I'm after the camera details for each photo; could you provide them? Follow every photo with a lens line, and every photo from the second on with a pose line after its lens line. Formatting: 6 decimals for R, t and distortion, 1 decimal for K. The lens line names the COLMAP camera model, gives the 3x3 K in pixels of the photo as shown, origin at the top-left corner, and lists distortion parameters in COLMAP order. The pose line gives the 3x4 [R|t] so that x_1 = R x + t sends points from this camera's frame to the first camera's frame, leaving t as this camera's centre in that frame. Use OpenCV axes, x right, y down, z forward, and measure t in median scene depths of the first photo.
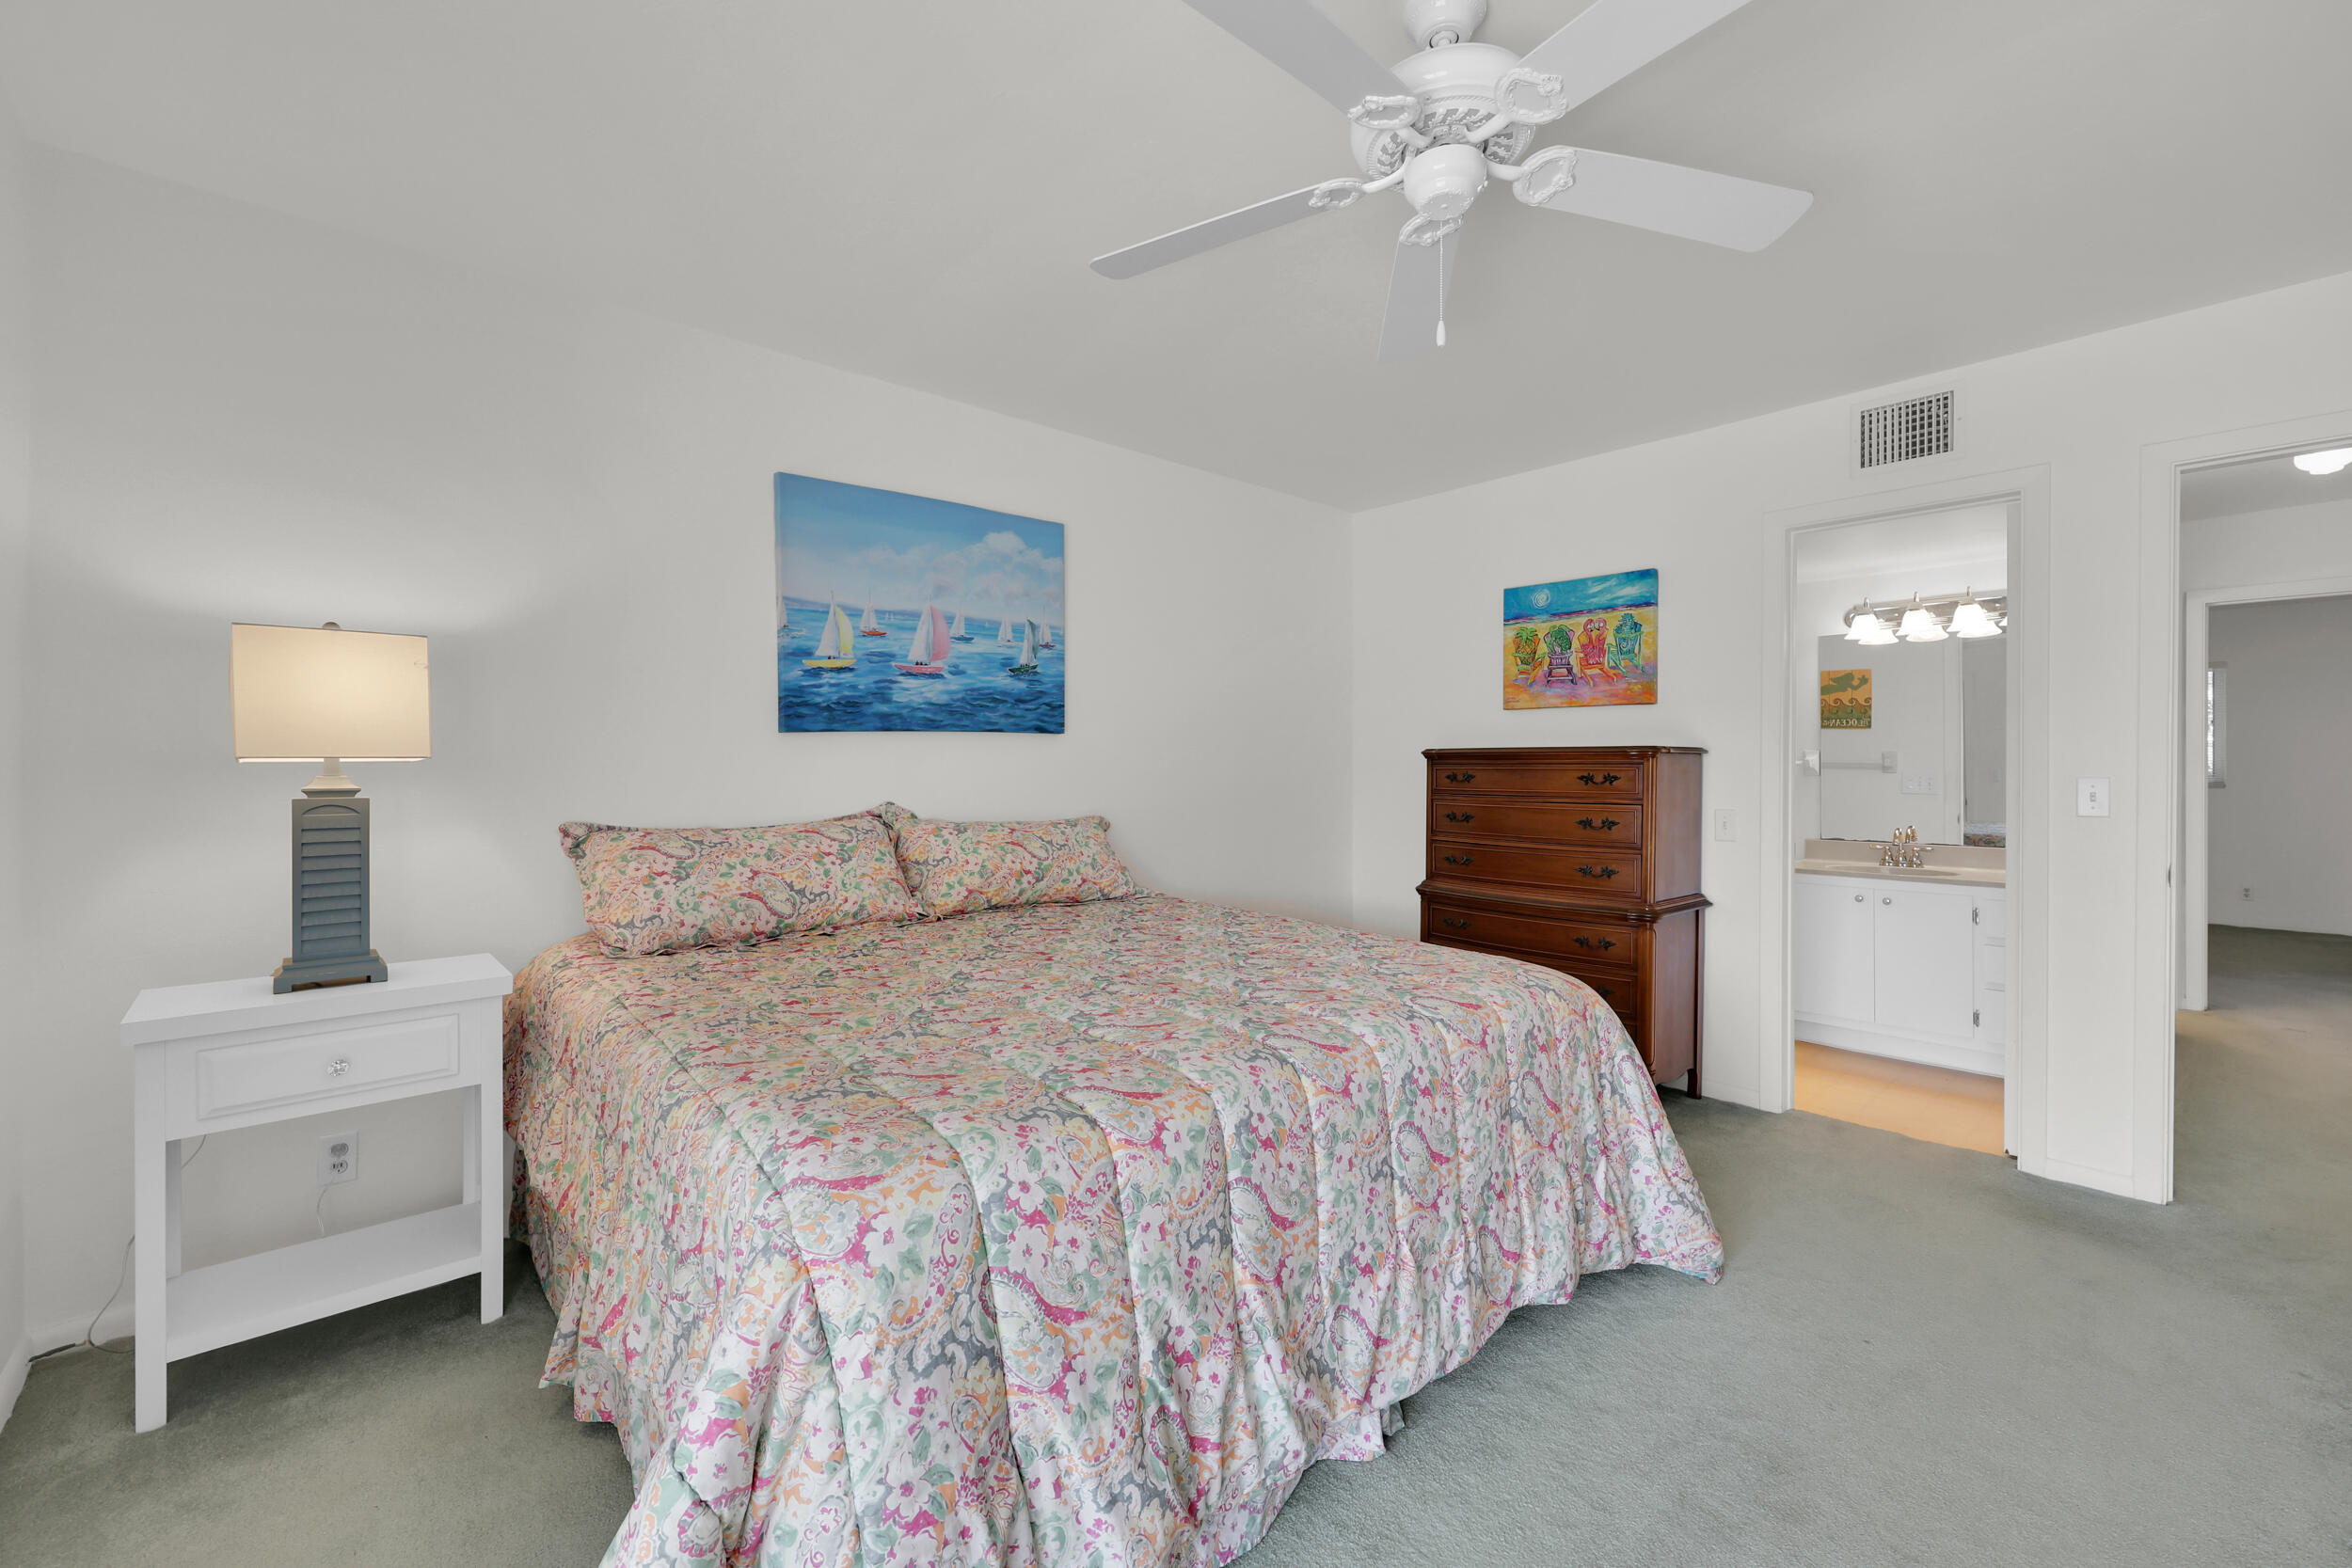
lens RADIAL K [[1002.6, 0, 1181.9], [0, 1002.6, 773.6], [0, 0, 1]] dist [-0.000014, -0.000108]
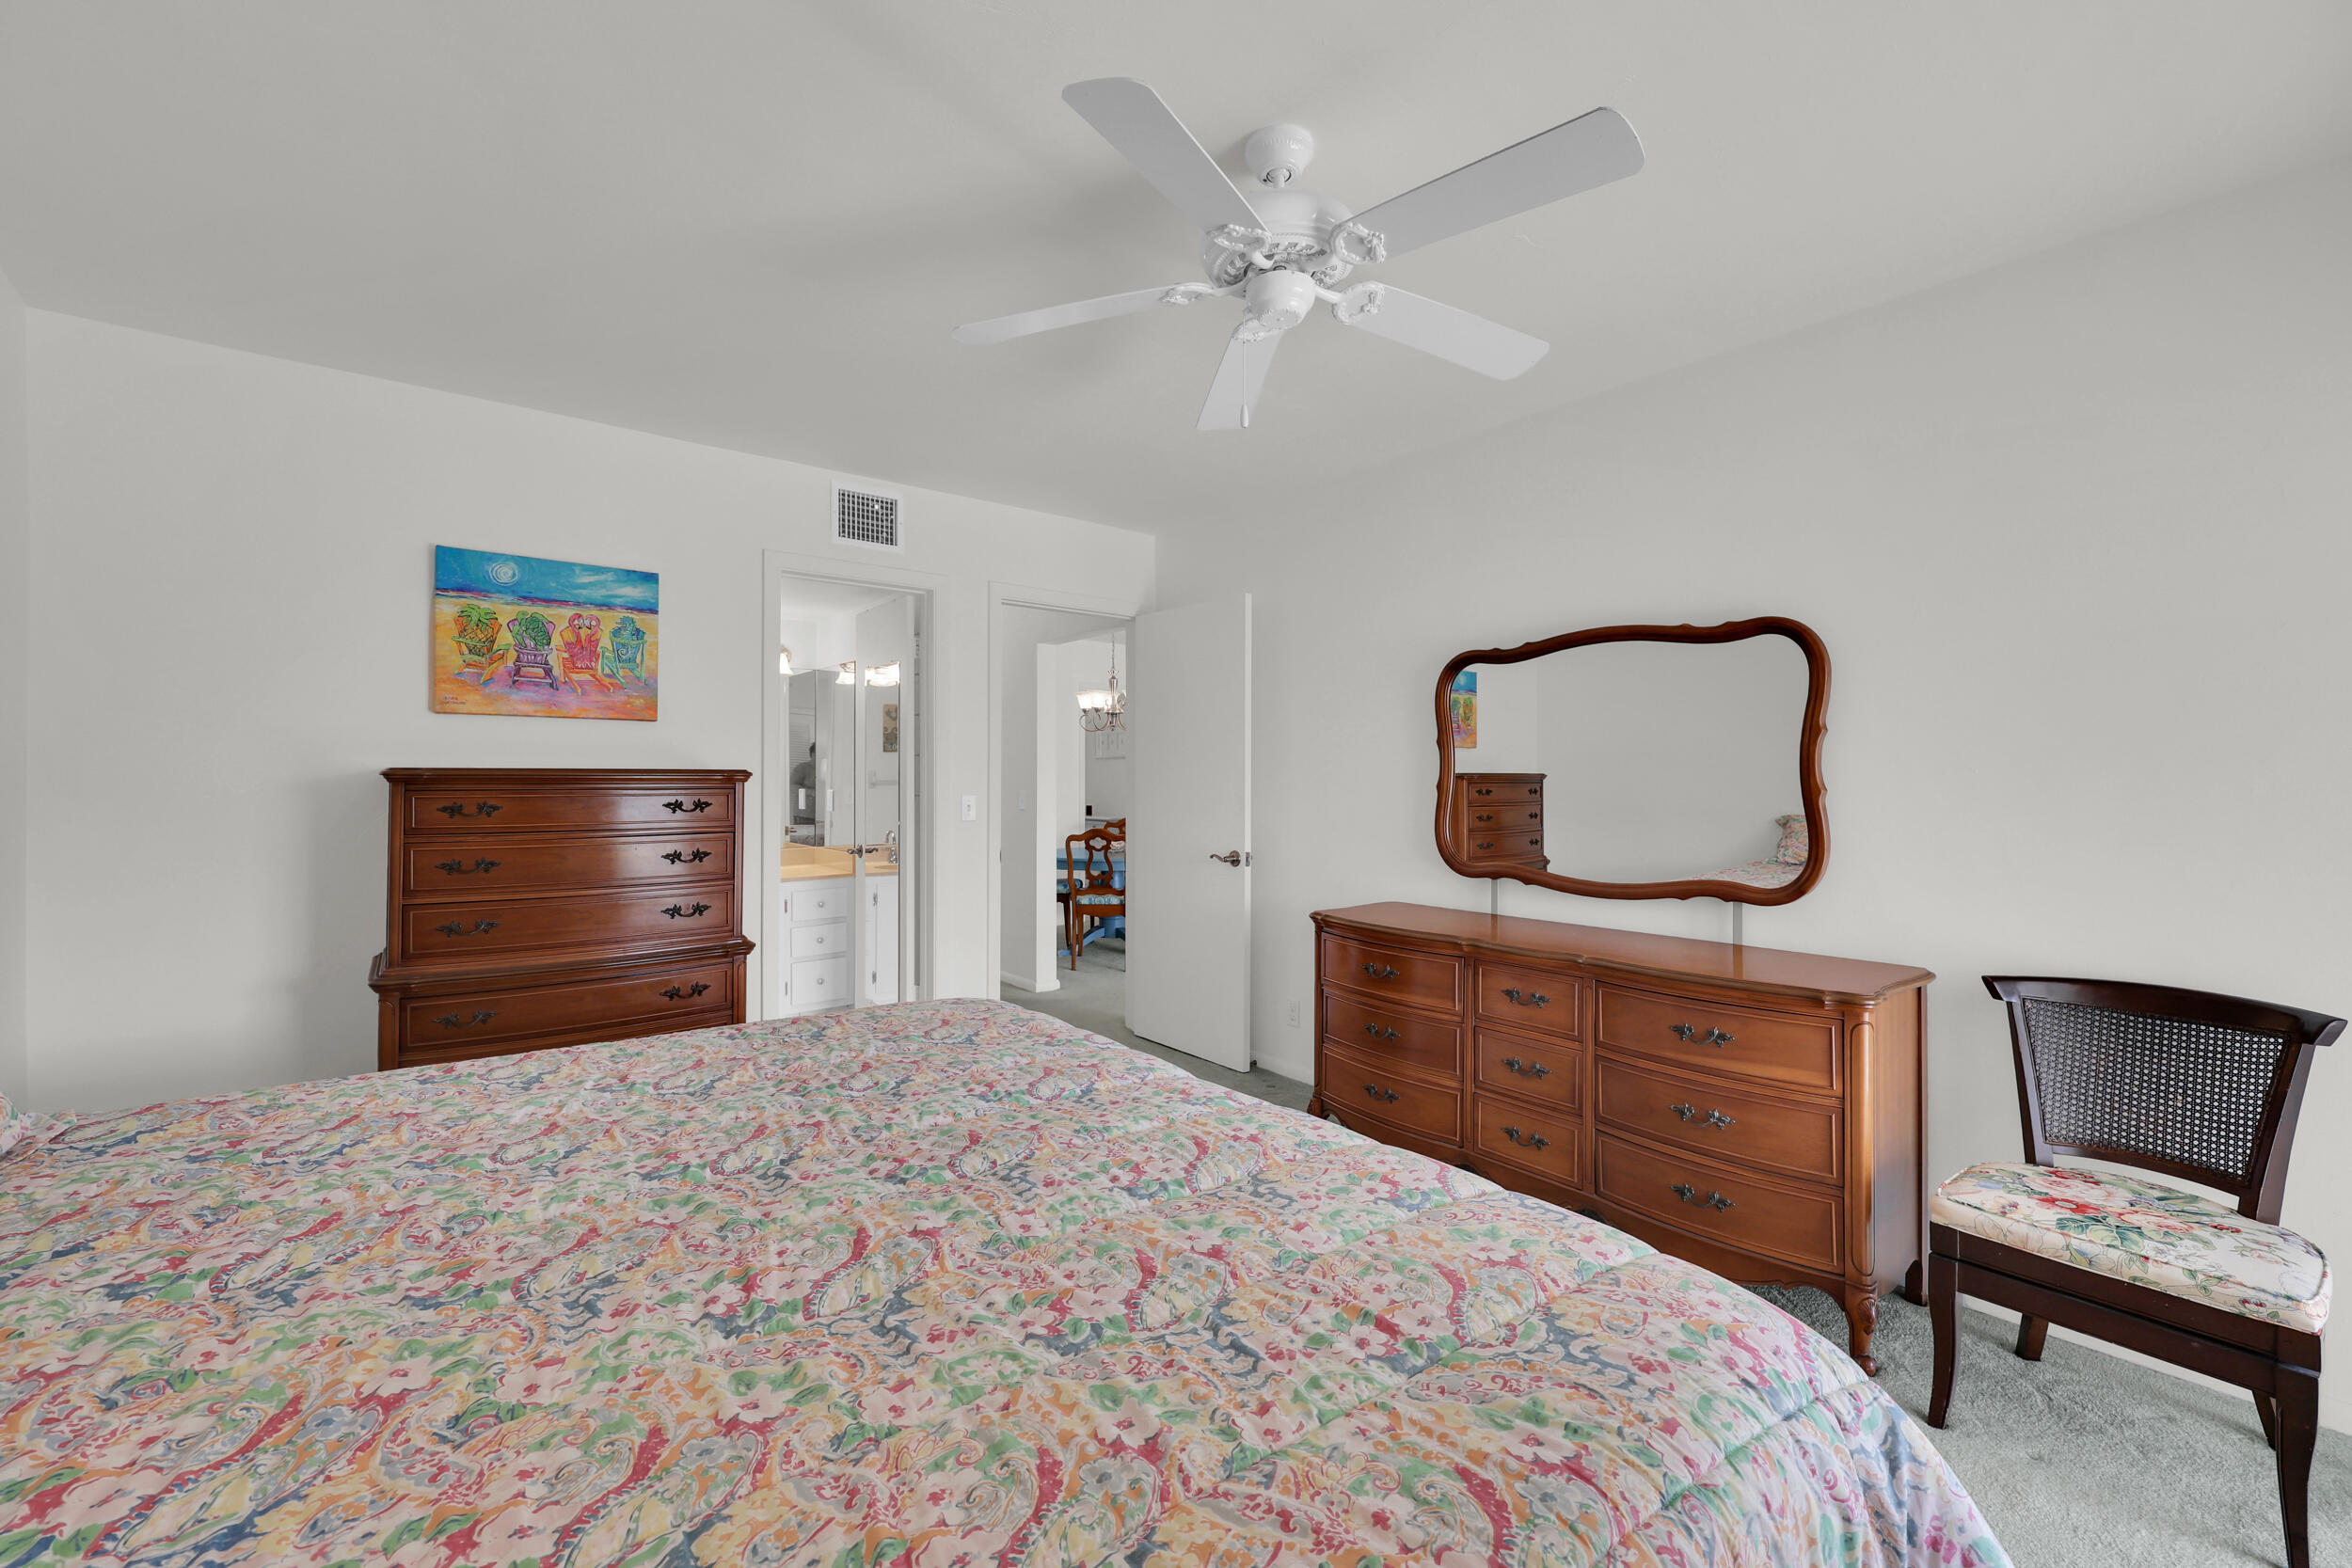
lens RADIAL K [[959.9, 0, 1175.8], [0, 959.9, 776.6], [0, 0, 1]] dist [-0.002451, -0.000128]
pose [[0.026321, -0.001866, 0.999652, -0.511130], [0.004767, 0.999987, 0.001741, -0.024199], [-0.999642, 0.004719, 0.026329, 0.657564]]
